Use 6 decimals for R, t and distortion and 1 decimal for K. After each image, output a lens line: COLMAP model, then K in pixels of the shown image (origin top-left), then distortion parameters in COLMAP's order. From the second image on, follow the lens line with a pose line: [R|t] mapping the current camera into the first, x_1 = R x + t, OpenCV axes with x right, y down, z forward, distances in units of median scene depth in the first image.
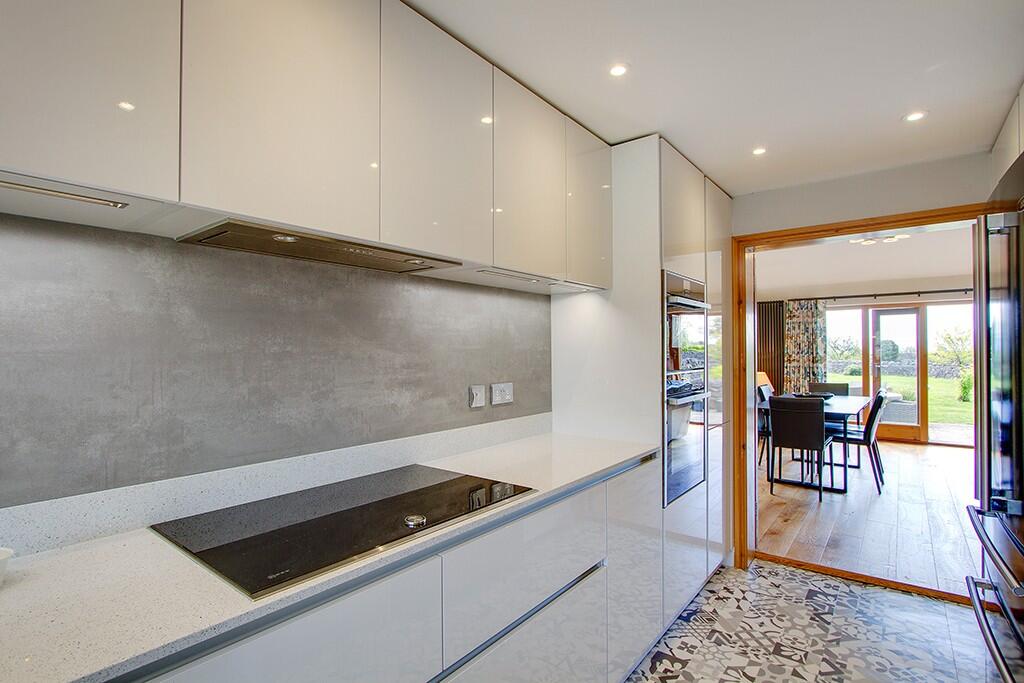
lens RADIAL K [[347.0, 0, 511.6], [0, 347.0, 350.8], [0, 0, 1]] dist [-0.018574, -0.000017]
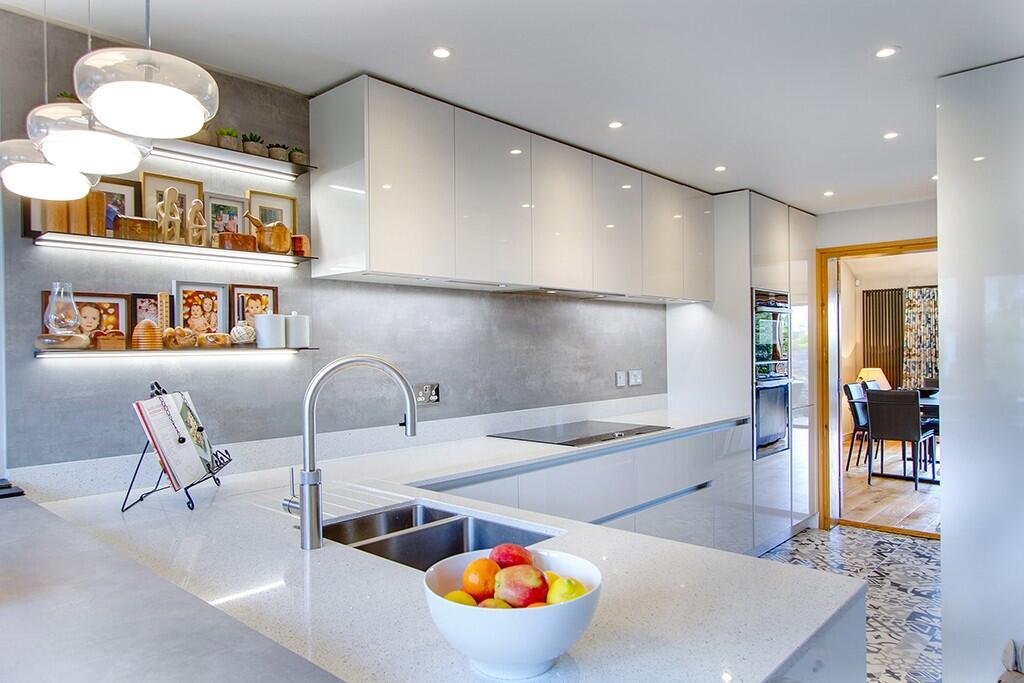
lens RADIAL K [[557.2, 0, 510.4], [0, 557.2, 350.1], [0, 0, 1]] dist [-0.004857, -0.001222]
pose [[0.999058, -0.005394, -0.043048, -0.395870], [0.005826, 0.999934, 0.009937, -0.011958], [0.042992, -0.010178, 0.999024, -1.160074]]
